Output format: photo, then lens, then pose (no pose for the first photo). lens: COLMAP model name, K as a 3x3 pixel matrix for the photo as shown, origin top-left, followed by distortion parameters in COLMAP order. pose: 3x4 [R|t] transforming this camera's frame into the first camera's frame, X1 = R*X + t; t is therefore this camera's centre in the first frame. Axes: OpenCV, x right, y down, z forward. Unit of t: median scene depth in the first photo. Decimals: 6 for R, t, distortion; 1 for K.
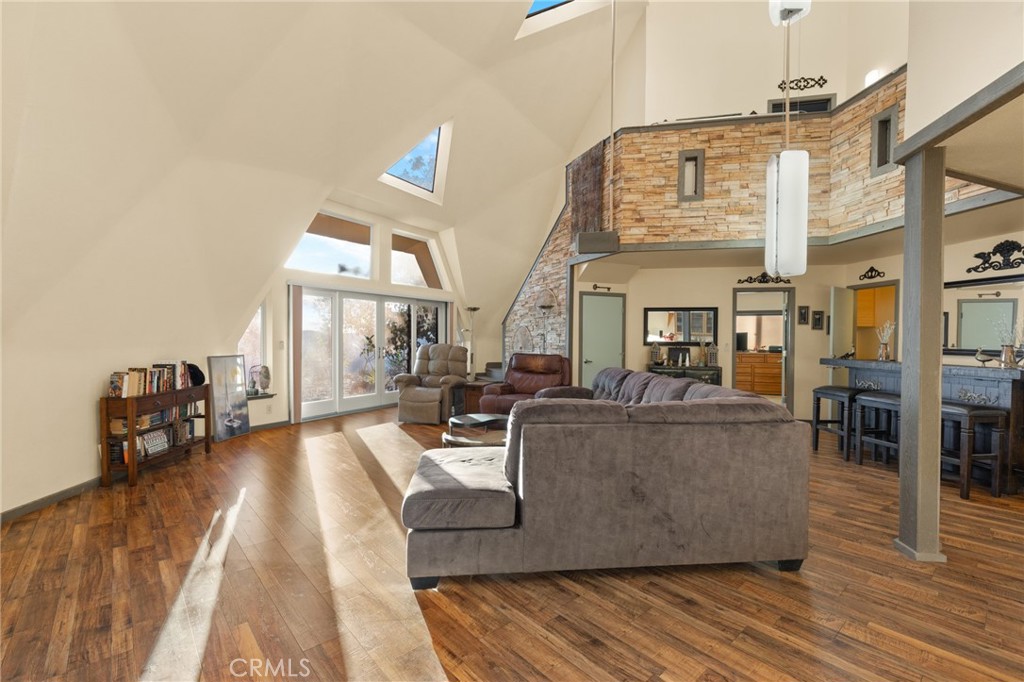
lens RADIAL K [[455.0, 0, 516.1], [0, 455.0, 343.0], [0, 0, 1]] dist [0.004089, -0.000292]
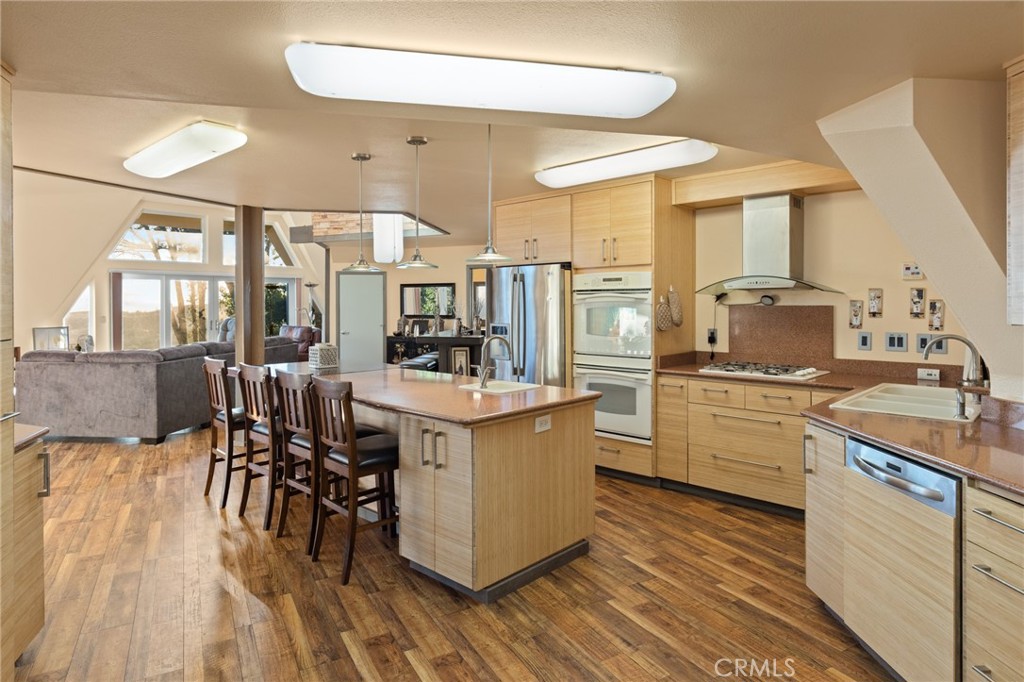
lens RADIAL K [[568.2, 0, 514.4], [0, 568.2, 323.7], [0, 0, 1]] dist [0.003245, 0.000601]
pose [[0.978048, -0.003141, -0.208354, 1.086935], [0.007471, 0.999772, 0.019997, -0.007653], [0.208244, -0.021115, 0.977849, -0.396986]]
